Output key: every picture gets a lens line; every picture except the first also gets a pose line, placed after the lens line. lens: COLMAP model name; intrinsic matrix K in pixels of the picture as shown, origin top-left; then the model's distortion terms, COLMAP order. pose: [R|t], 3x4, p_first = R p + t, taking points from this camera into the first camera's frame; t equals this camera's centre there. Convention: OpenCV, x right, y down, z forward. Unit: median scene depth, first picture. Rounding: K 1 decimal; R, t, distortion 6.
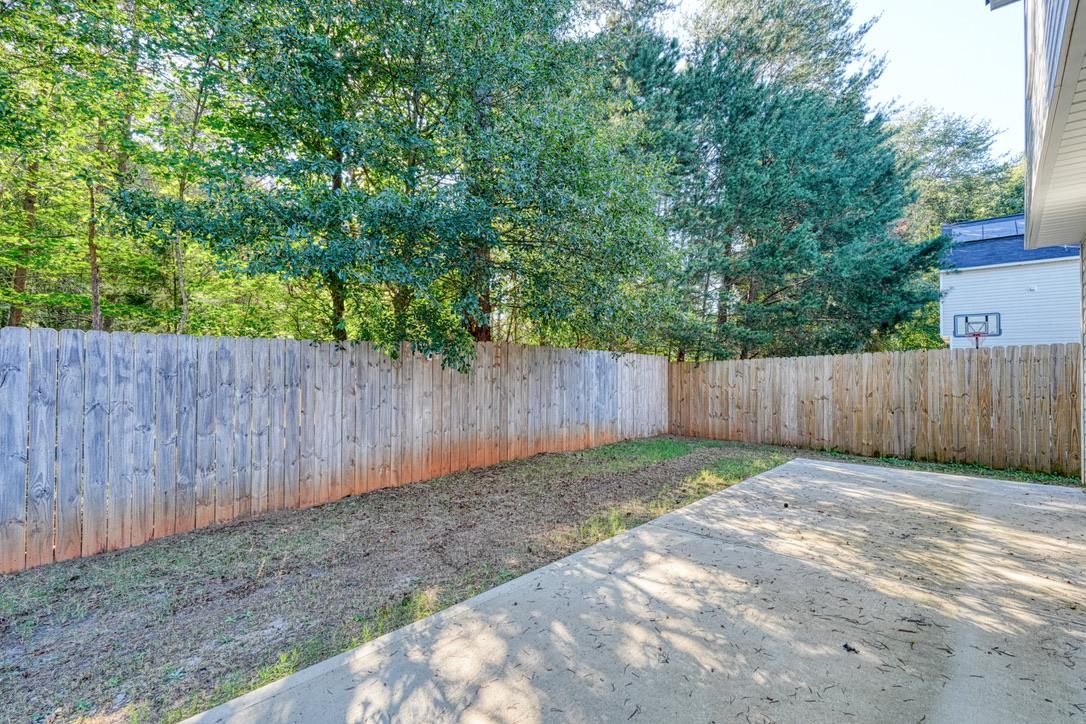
lens RADIAL K [[477.0, 0, 544.3], [0, 477.0, 368.1], [0, 0, 1]] dist [-0.000023, 0.002184]
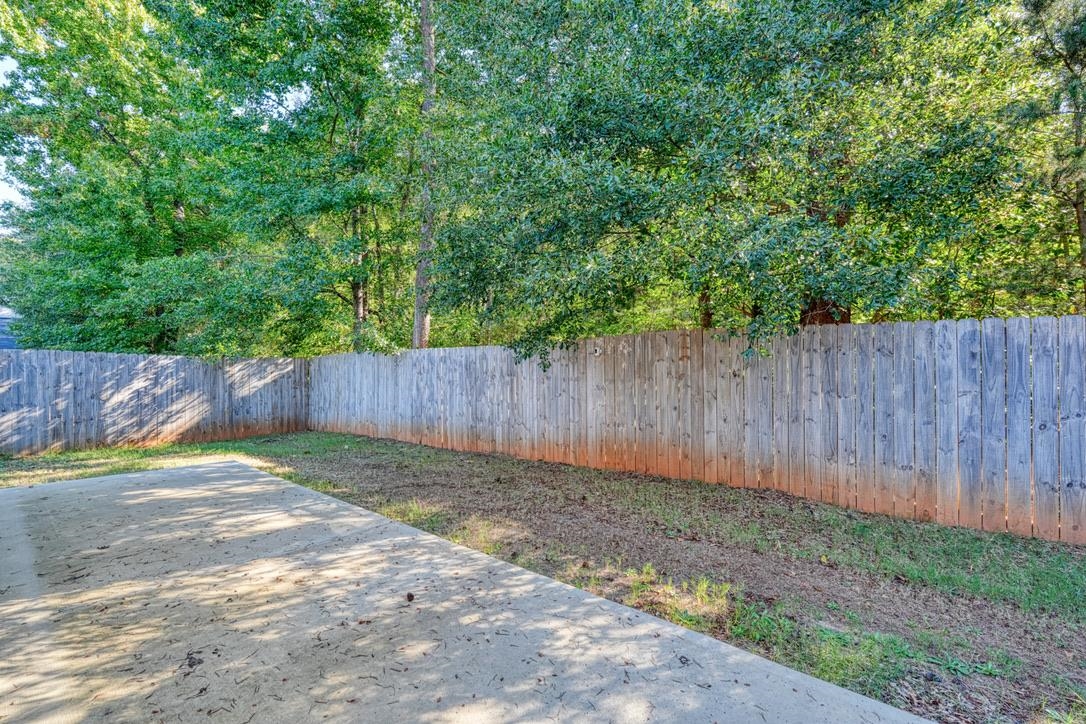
lens RADIAL K [[477.0, 0, 544.3], [0, 477.0, 361.2], [0, 0, 1]] dist [-0.000023, 0.002184]
pose [[0.057098, -0.008029, -0.998336, 1.279398], [0.012330, 0.999897, -0.007336, 0.005019], [0.998292, -0.011891, 0.057191, 1.317247]]
